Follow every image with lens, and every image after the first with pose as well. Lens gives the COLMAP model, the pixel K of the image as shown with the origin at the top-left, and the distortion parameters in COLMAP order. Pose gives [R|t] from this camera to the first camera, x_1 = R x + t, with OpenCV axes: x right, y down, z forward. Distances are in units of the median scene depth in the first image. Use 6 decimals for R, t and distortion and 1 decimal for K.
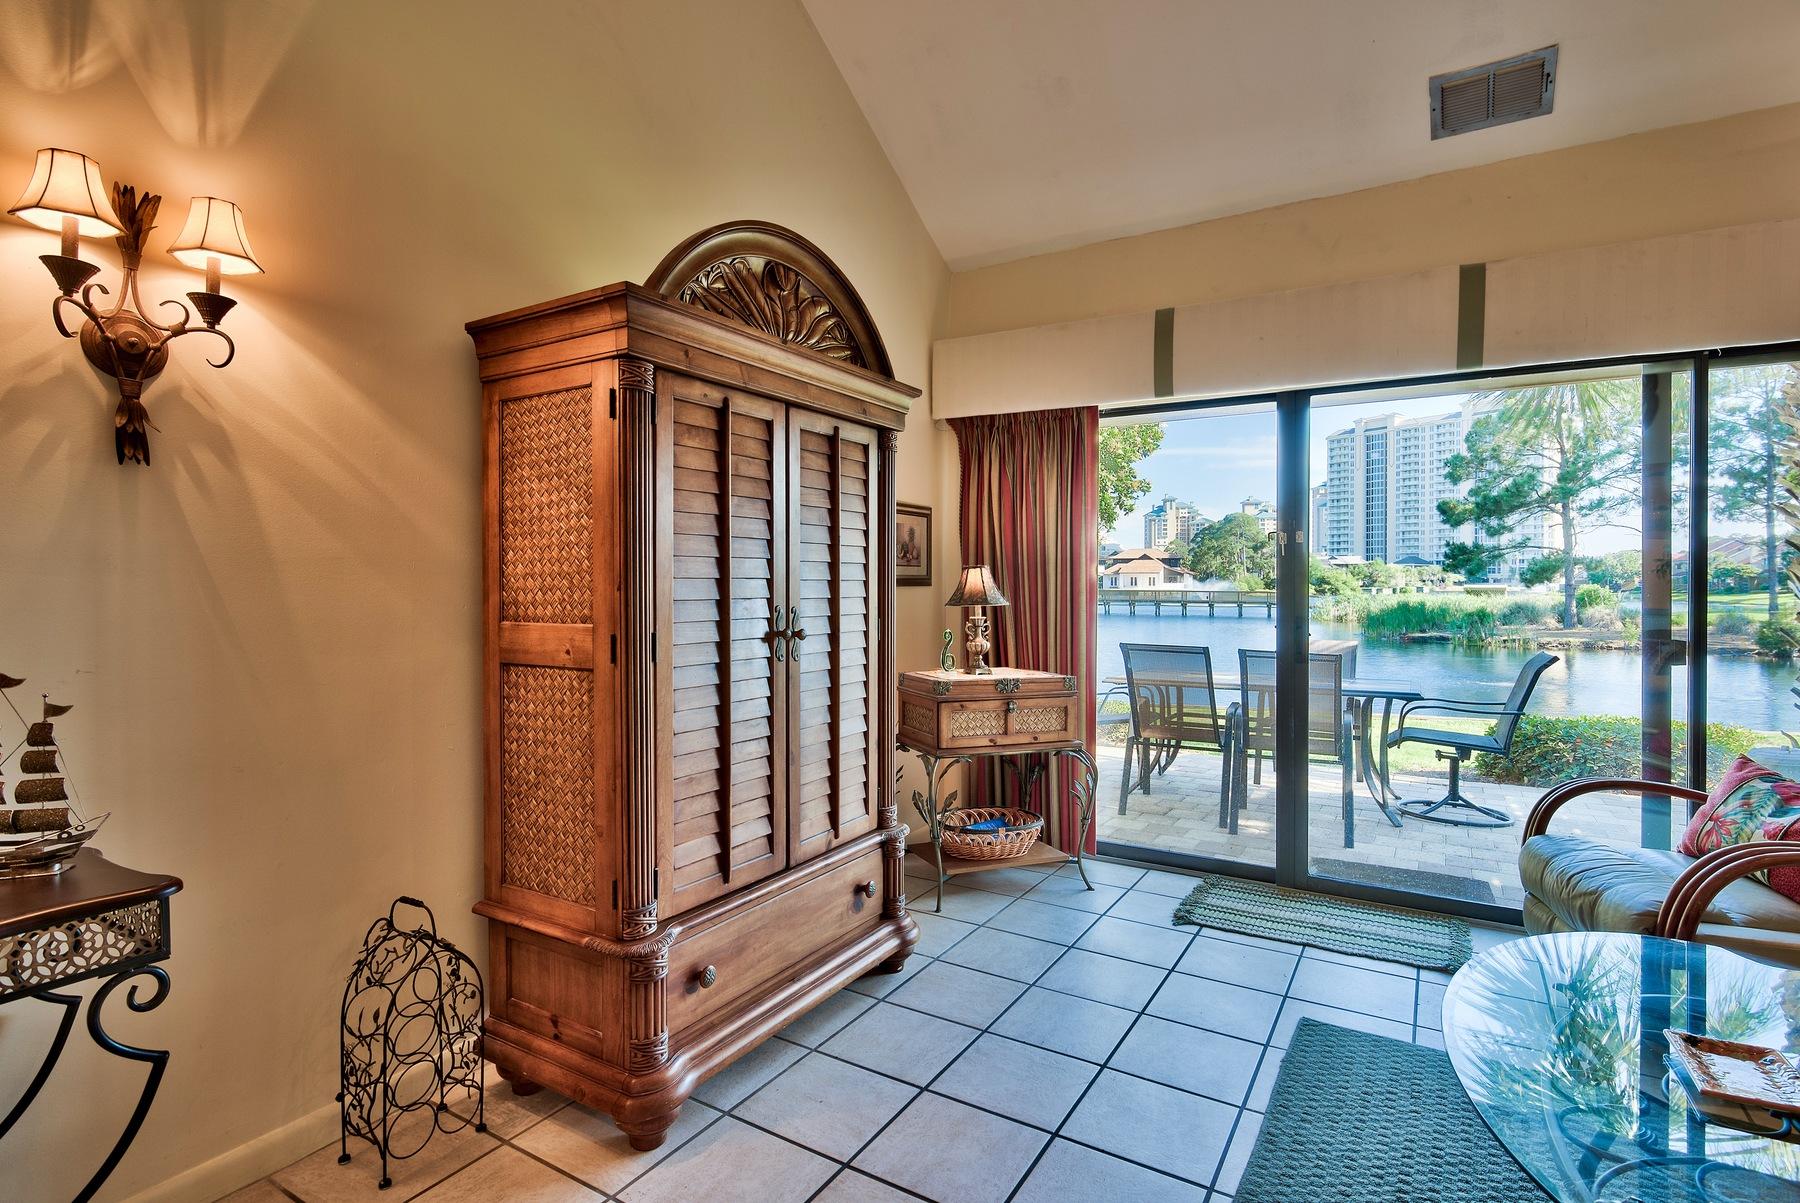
lens RADIAL K [[884.1, 0, 894.1], [0, 884.1, 585.6], [0, 0, 1]] dist [-0.000496, 0.000096]
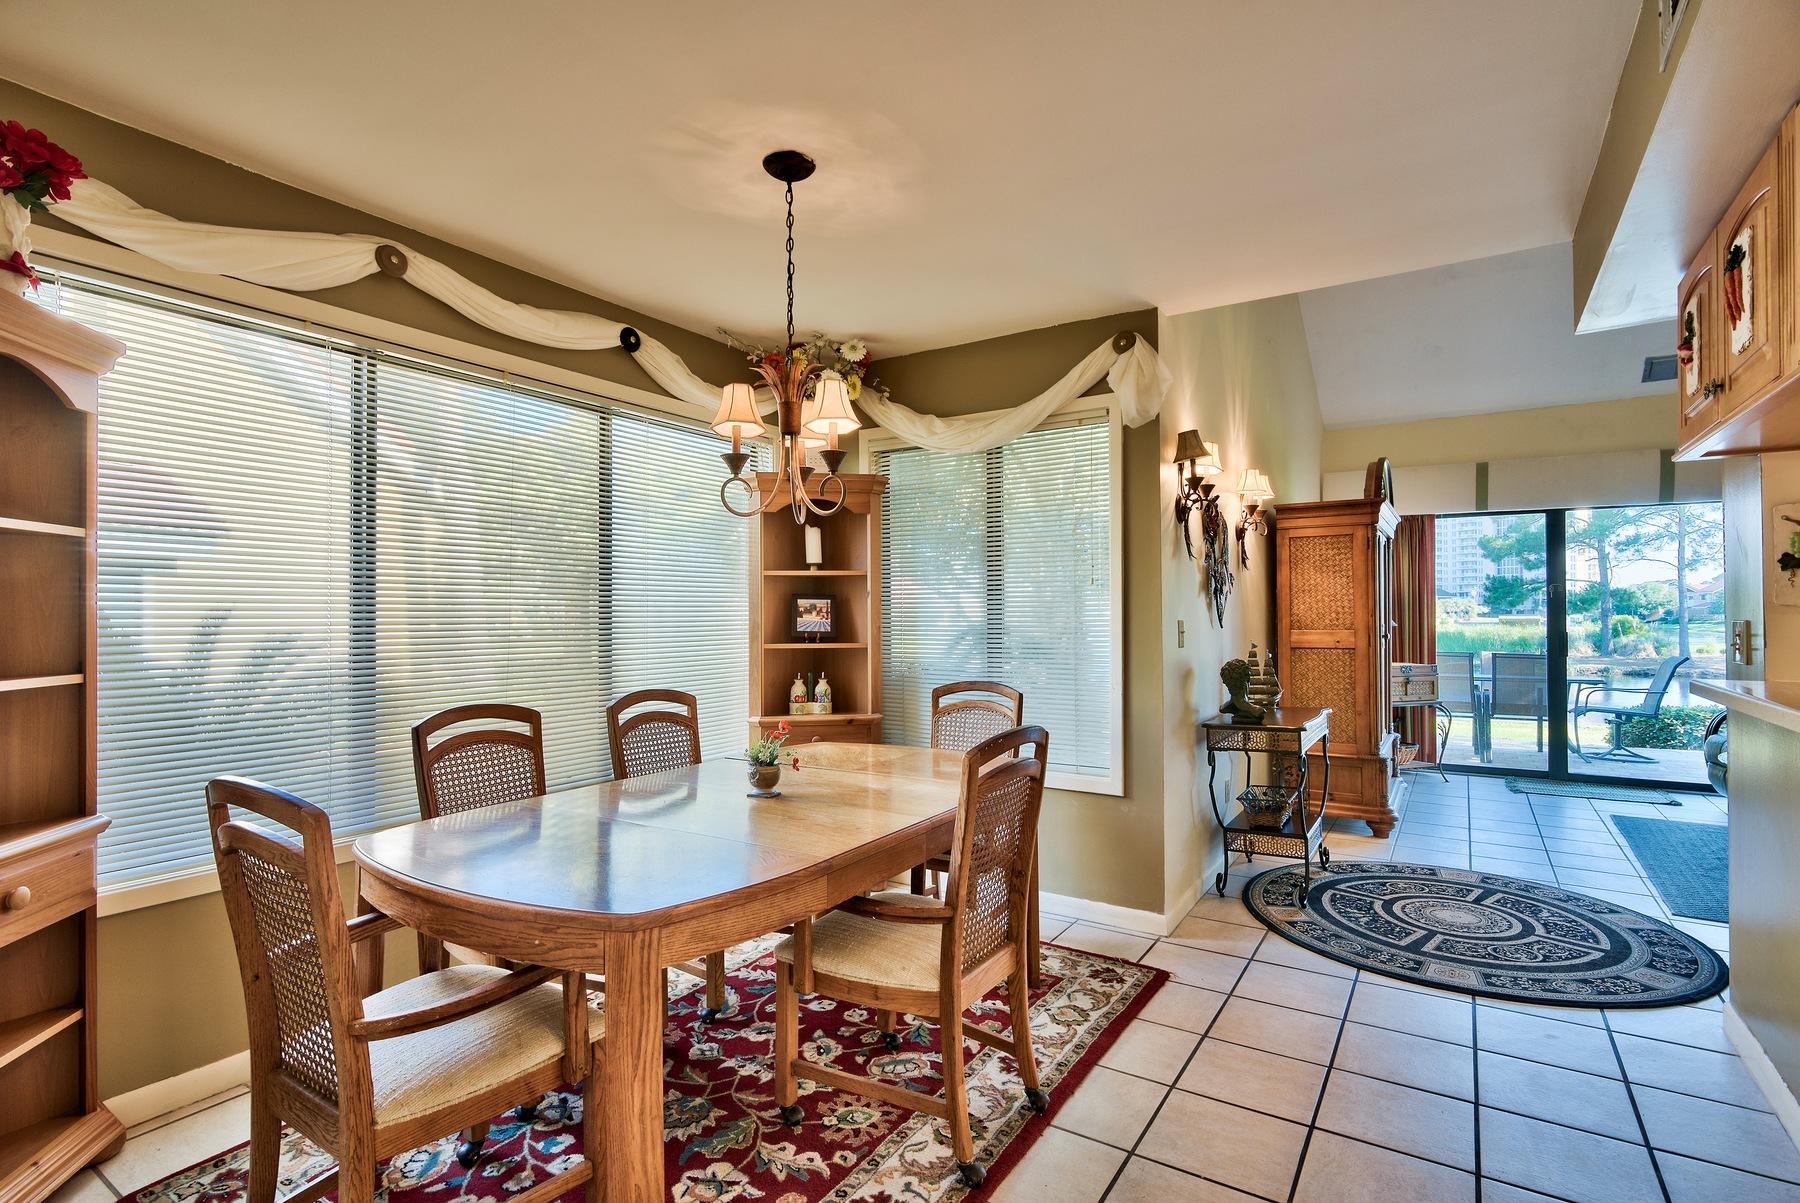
lens RADIAL K [[888.1, 0, 891.6], [0, 888.1, 606.2], [0, 0, 1]] dist [-0.002877, 0.000633]
pose [[0.999913, -0.005332, -0.012046, -0.093995], [0.005142, 0.999864, -0.015679, 0.000561], [0.012127, 0.015616, 0.999805, -0.088305]]
